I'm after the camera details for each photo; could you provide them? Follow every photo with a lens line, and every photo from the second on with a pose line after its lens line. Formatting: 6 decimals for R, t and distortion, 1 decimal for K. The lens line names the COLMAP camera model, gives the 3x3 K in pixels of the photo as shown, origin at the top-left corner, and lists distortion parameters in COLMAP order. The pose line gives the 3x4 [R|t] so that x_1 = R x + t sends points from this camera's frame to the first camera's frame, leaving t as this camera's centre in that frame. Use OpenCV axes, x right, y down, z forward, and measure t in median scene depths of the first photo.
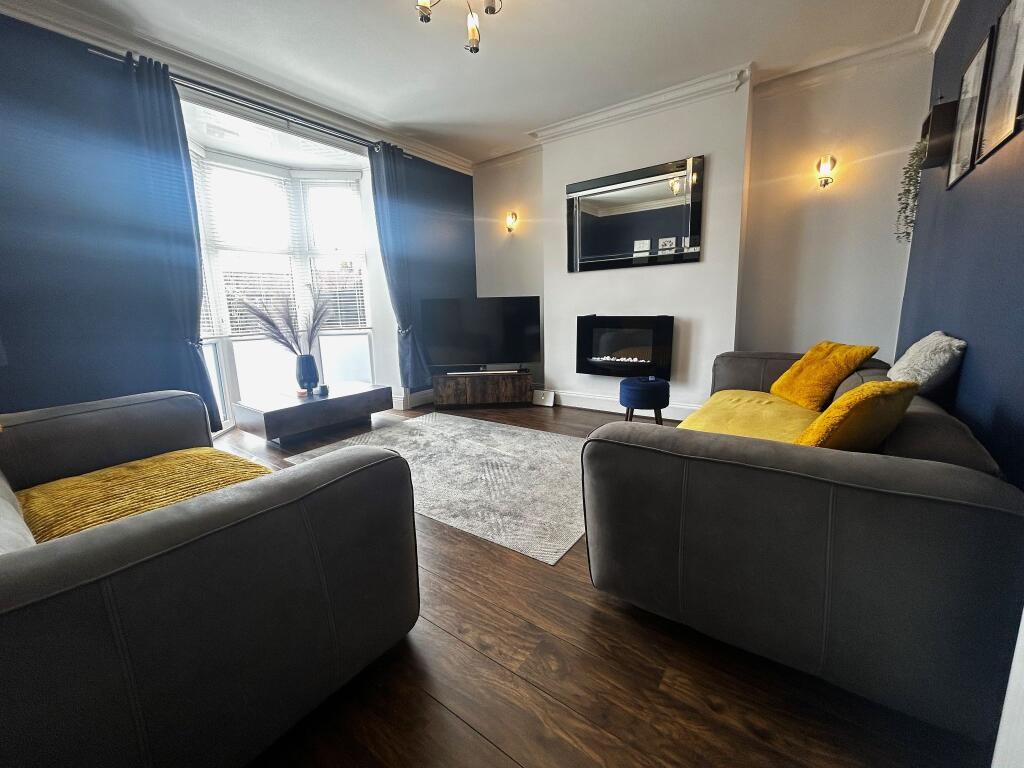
lens RADIAL K [[411.7, 0, 514.7], [0, 411.7, 383.6], [0, 0, 1]] dist [-0.000918, 0.000453]
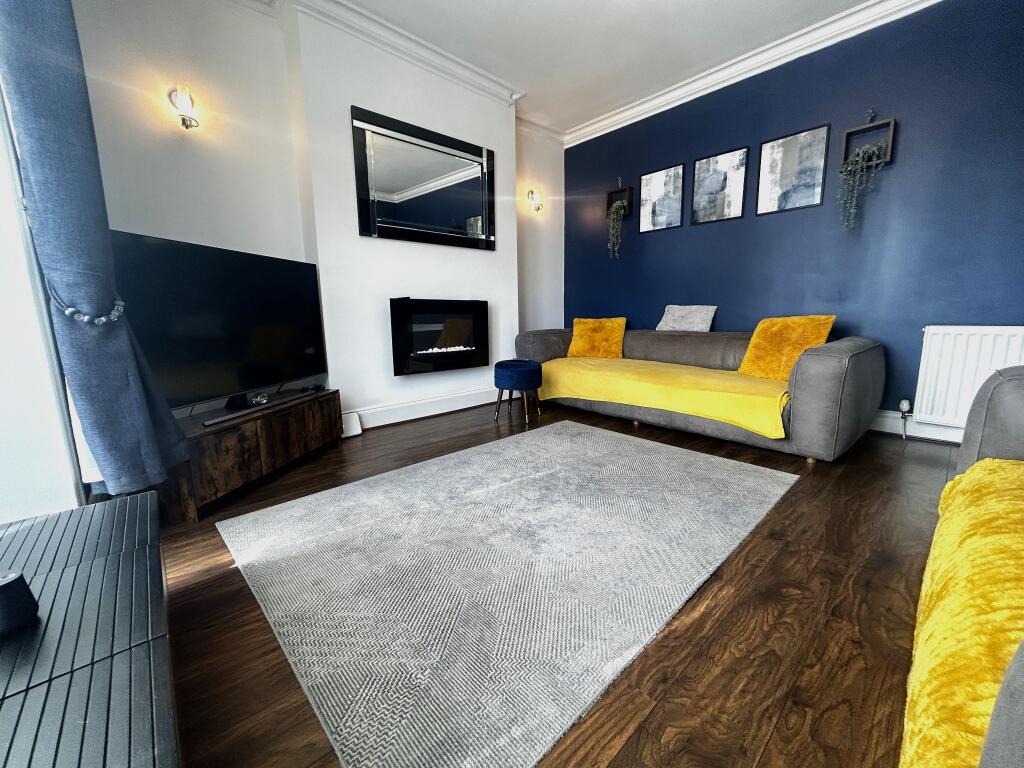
lens RADIAL K [[411.7, 0, 514.5], [0, 411.7, 380.7], [0, 0, 1]] dist [-0.000918, 0.000453]
pose [[0.193463, -0.141303, 0.970879, -0.538837], [0.185507, 0.976992, 0.105228, -0.056938], [-0.963410, 0.159747, 0.215224, 0.657099]]
